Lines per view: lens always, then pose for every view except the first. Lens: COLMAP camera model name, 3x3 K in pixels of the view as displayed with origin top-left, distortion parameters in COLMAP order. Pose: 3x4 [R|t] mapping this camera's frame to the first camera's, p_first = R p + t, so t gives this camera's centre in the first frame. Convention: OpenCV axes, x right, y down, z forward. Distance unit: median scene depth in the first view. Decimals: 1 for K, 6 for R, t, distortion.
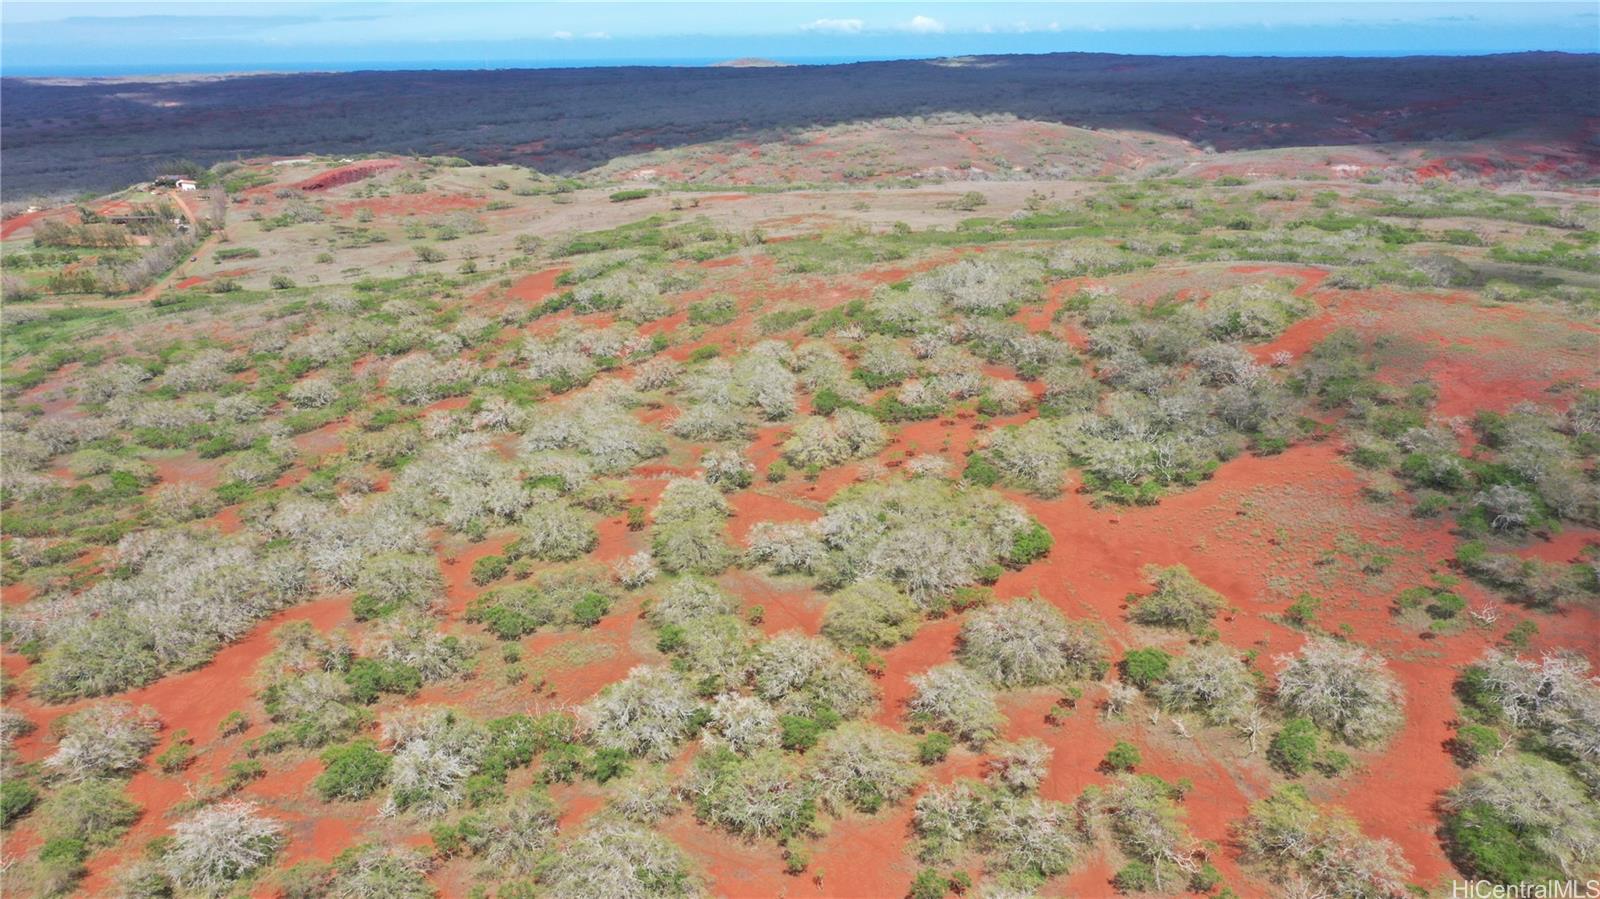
lens RADIAL K [[1262.4, 0, 795.2], [0, 1262.4, 448.0], [0, 0, 1]] dist [0.005628, -0.005213]
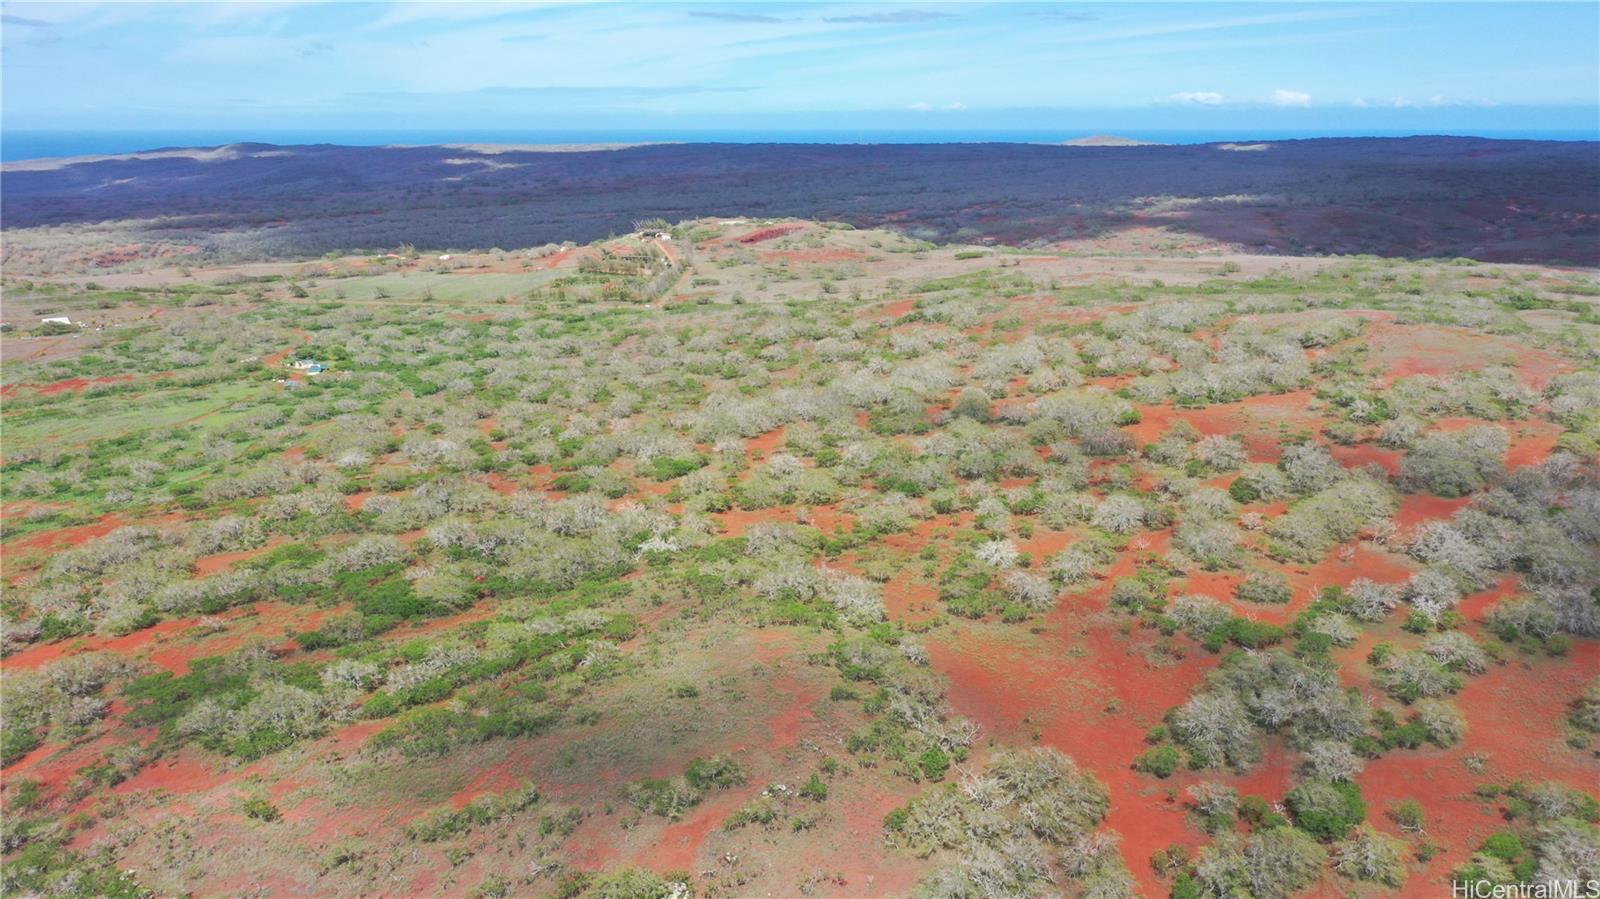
lens RADIAL K [[1262.4, 0, 795.2], [0, 1262.4, 448.0], [0, 0, 1]] dist [0.005628, -0.005213]
pose [[0.962054, 0.078409, -0.261352, 0.078807], [-0.091668, 0.995029, -0.038917, 0.100551], [0.257002, 0.061398, 0.964459, -0.452960]]
